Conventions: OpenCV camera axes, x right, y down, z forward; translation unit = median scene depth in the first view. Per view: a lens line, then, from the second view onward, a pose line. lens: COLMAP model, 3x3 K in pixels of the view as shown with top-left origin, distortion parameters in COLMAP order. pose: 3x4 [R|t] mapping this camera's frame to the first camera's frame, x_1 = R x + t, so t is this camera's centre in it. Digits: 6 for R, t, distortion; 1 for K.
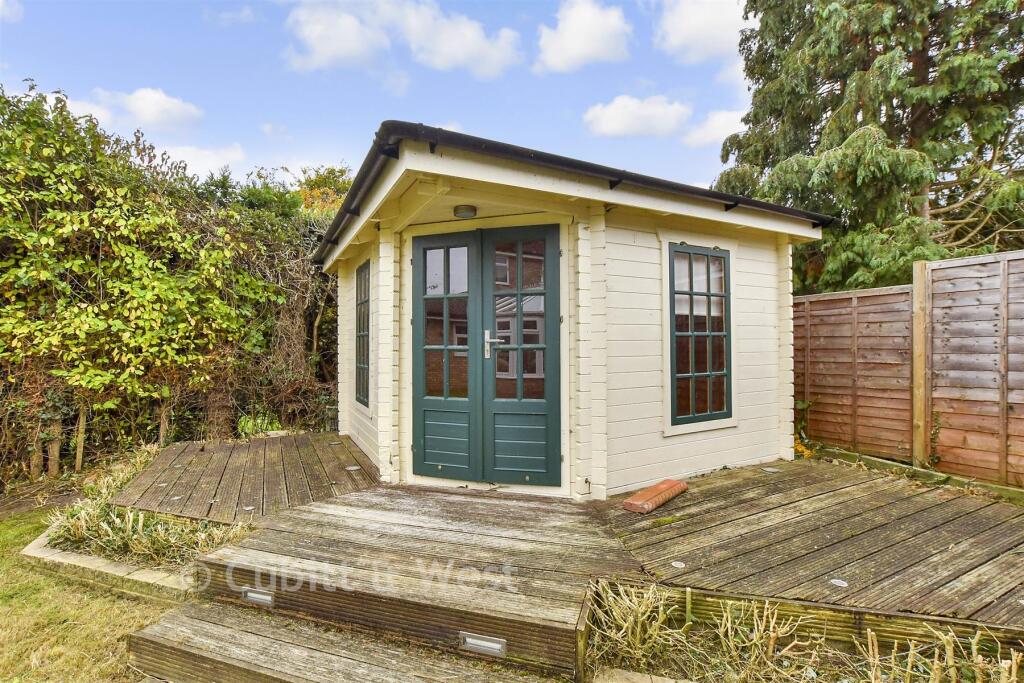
lens RADIAL K [[446.7, 0, 512.2], [0, 446.7, 341.7], [0, 0, 1]] dist [0.000445, 0.000011]
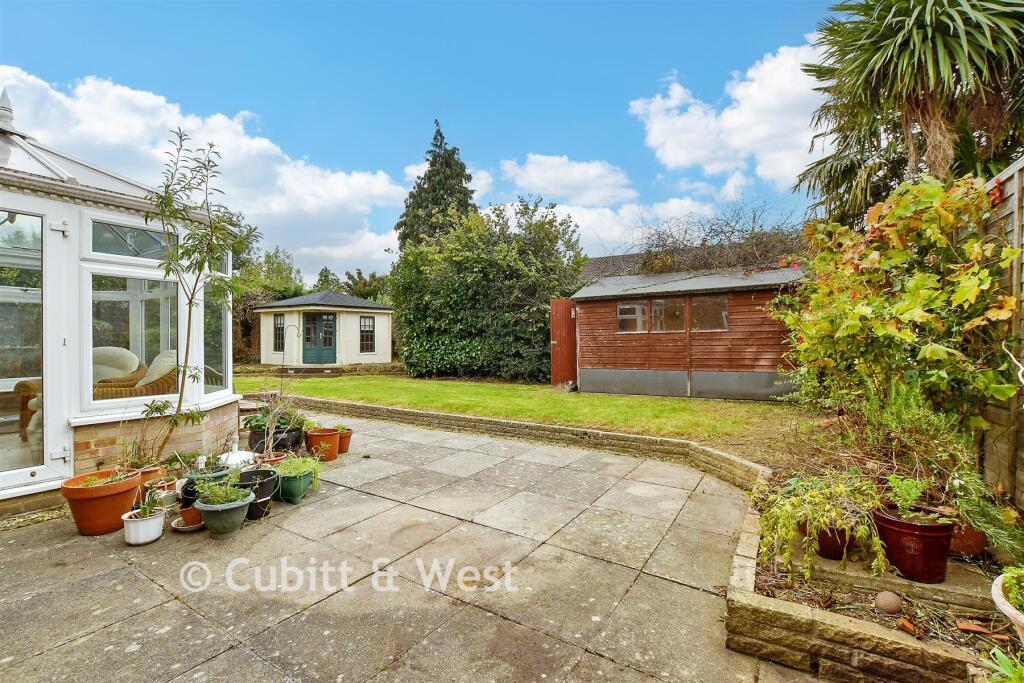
lens RADIAL K [[446.7, 0, 512.7], [0, 446.7, 341.4], [0, 0, 1]] dist [0.000445, 0.000011]
pose [[0.869232, 0.005217, 0.494377, -0.580449], [-0.007842, 0.999964, 0.003237, 0.033032], [-0.494342, -0.006691, 0.869242, -3.891876]]
